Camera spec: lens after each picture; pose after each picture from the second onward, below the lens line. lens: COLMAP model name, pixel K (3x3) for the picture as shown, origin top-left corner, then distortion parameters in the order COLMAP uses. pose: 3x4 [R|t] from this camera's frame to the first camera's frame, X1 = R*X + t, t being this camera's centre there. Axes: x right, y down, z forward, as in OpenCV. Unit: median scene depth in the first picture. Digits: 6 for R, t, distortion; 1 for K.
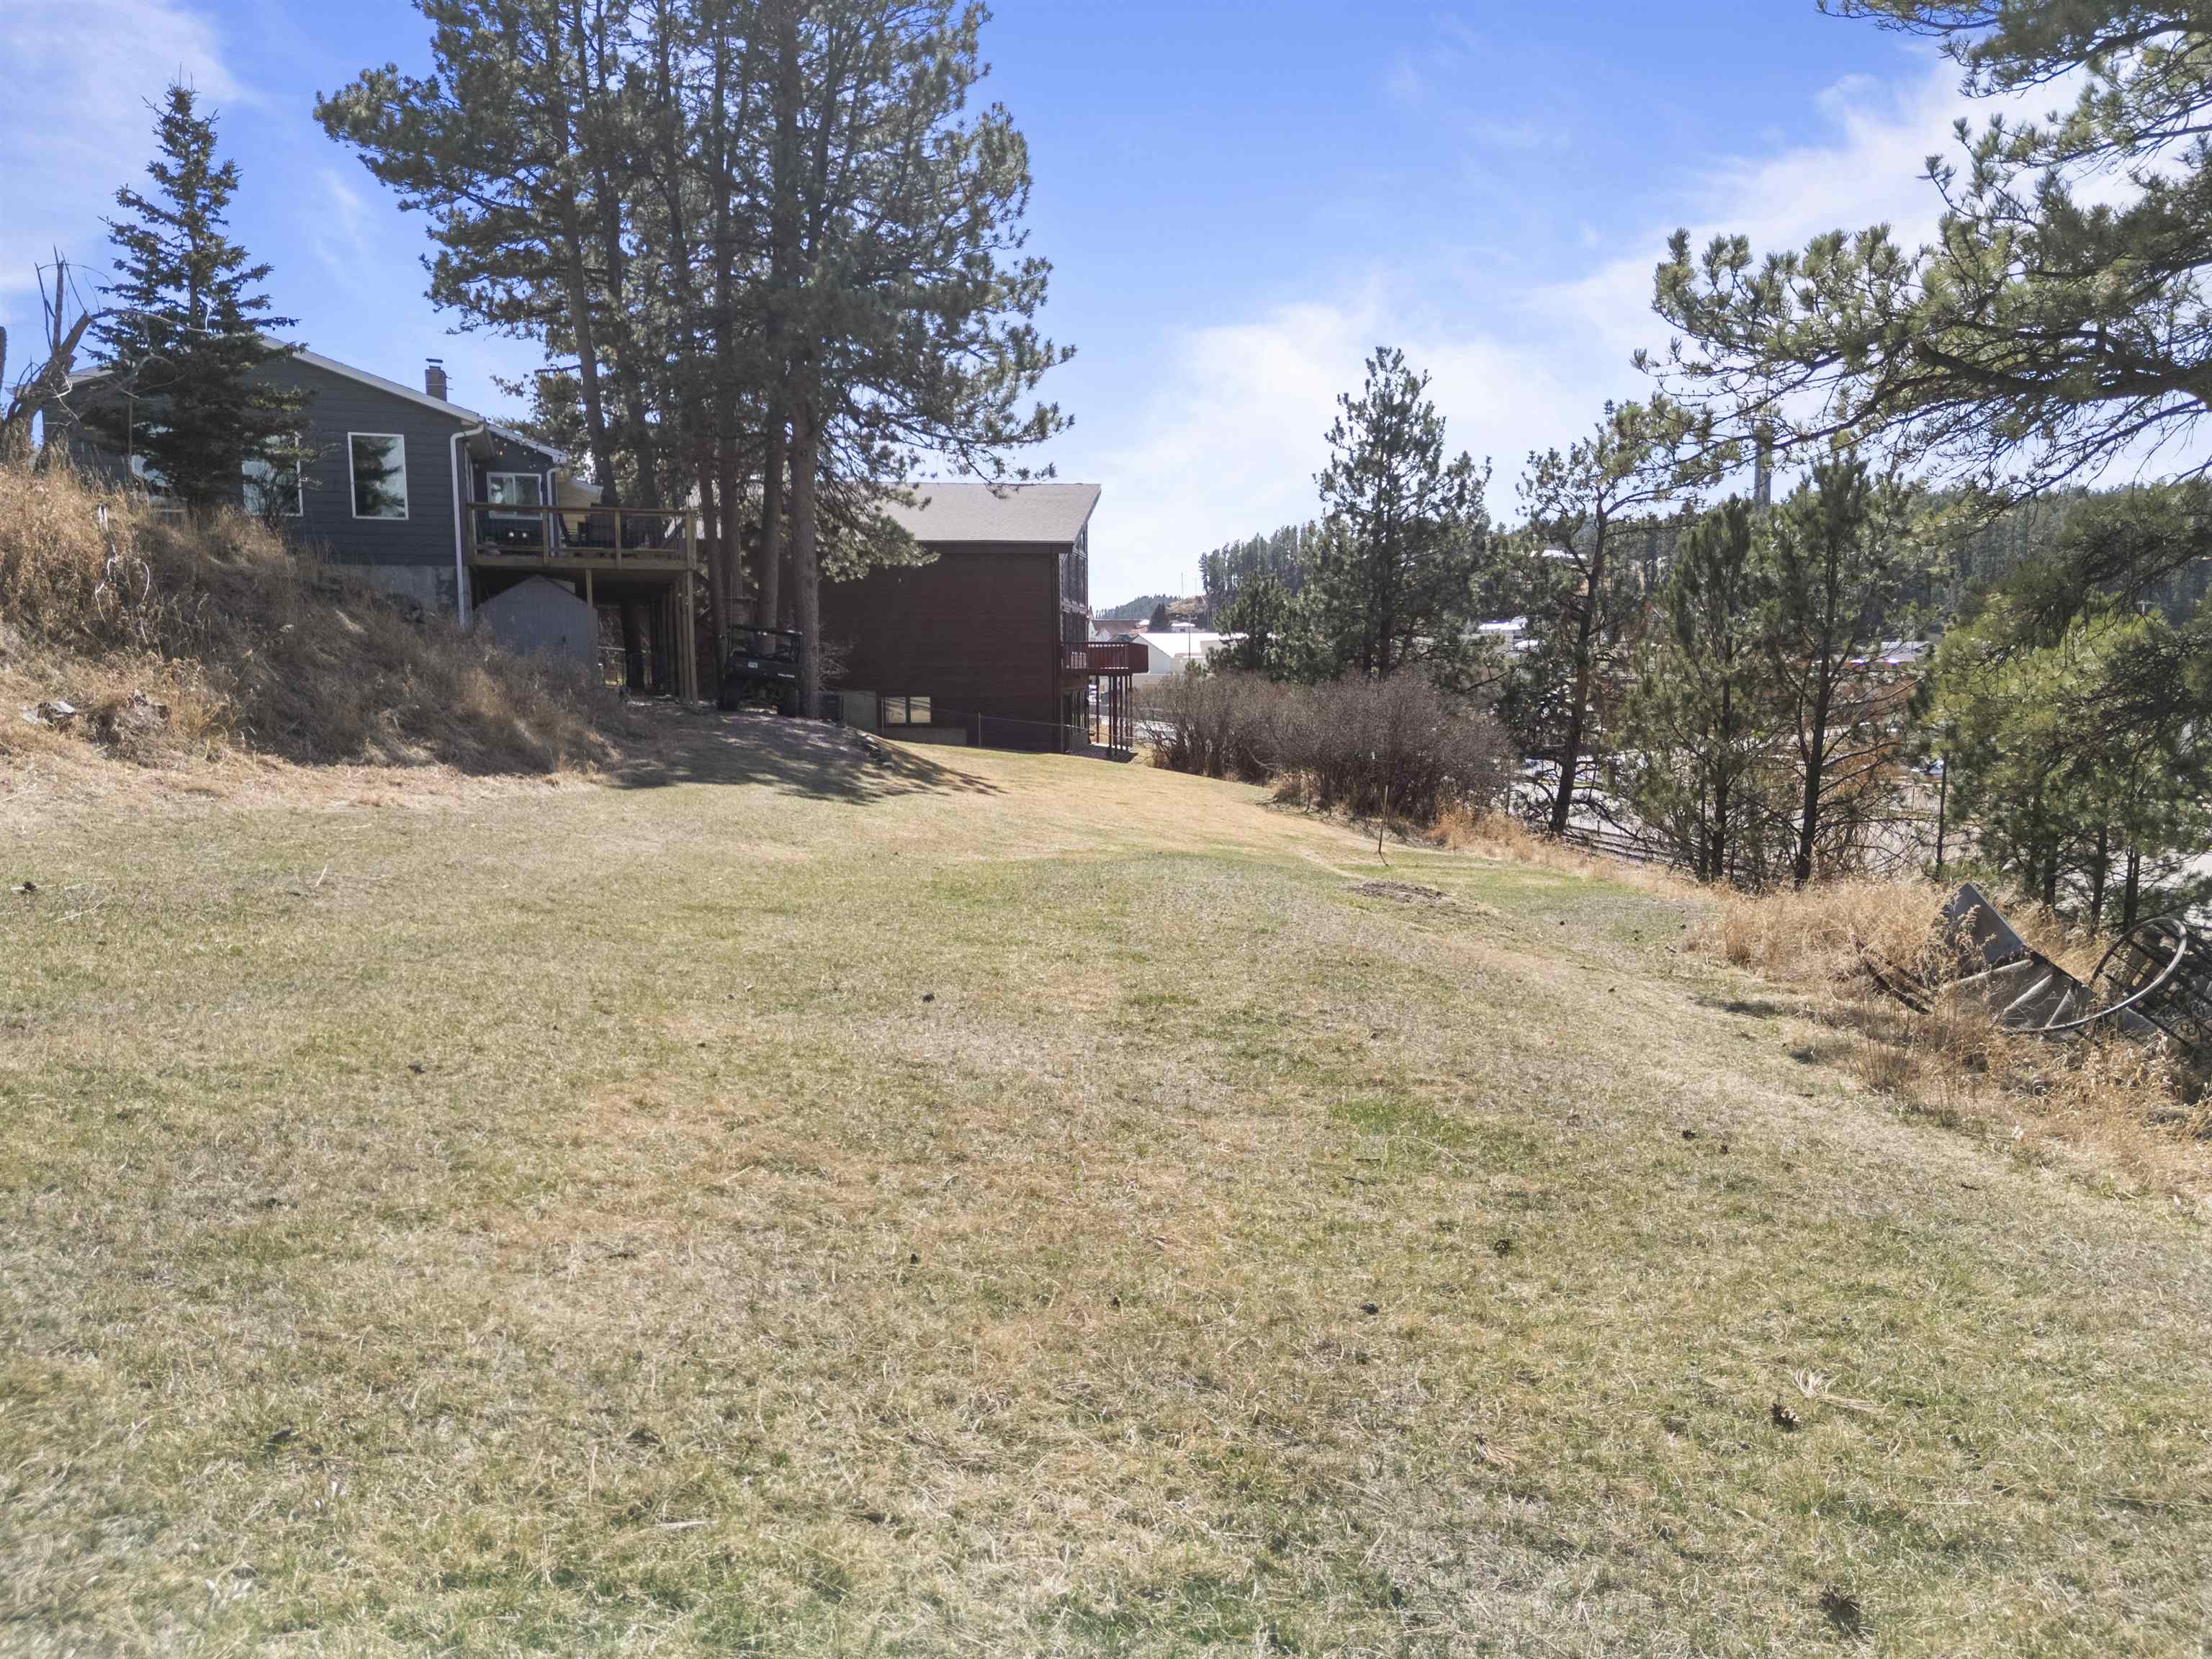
lens RADIAL K [[1547.5, 0, 1097.5], [0, 1547.5, 820.1], [0, 0, 1]] dist [0.085675, -0.097015]
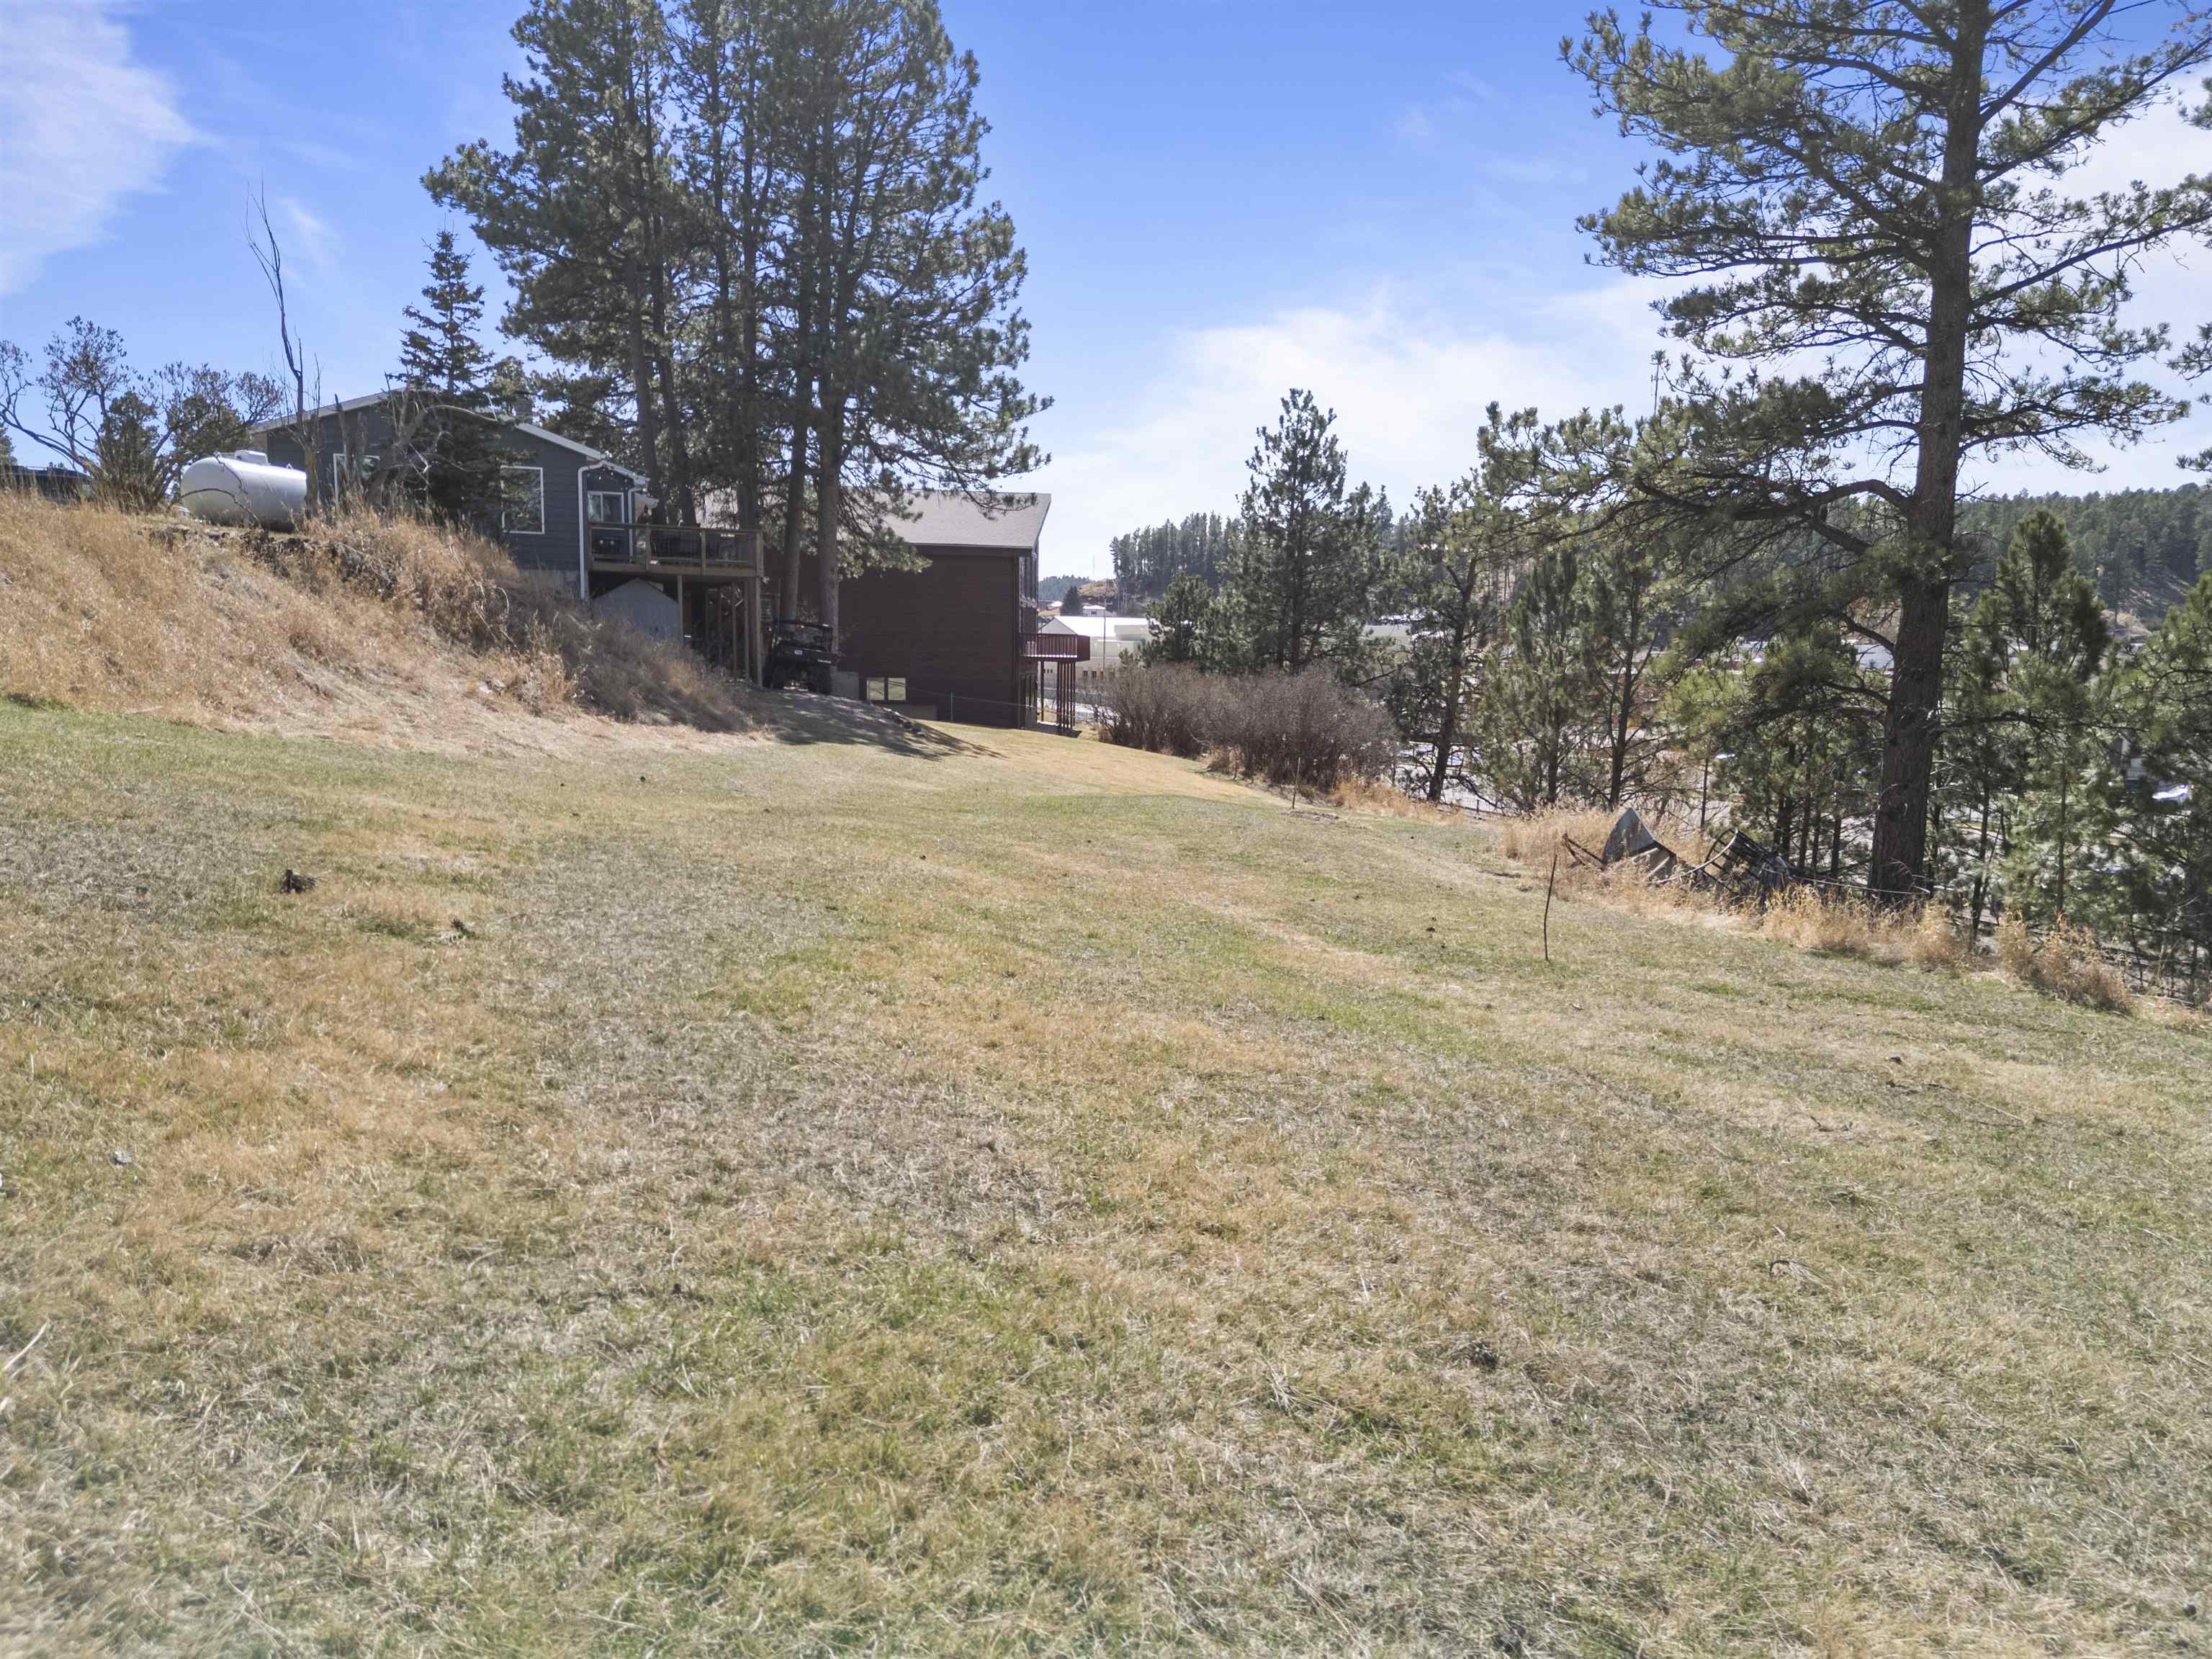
lens RADIAL K [[1547.5, 0, 1097.5], [0, 1547.5, 820.1], [0, 0, 1]] dist [0.085675, -0.097015]
pose [[0.997915, 0.015829, 0.062577, -0.044263], [-0.016629, 0.999786, 0.012295, 0.011906], [-0.062369, -0.013310, 0.997964, -0.202790]]
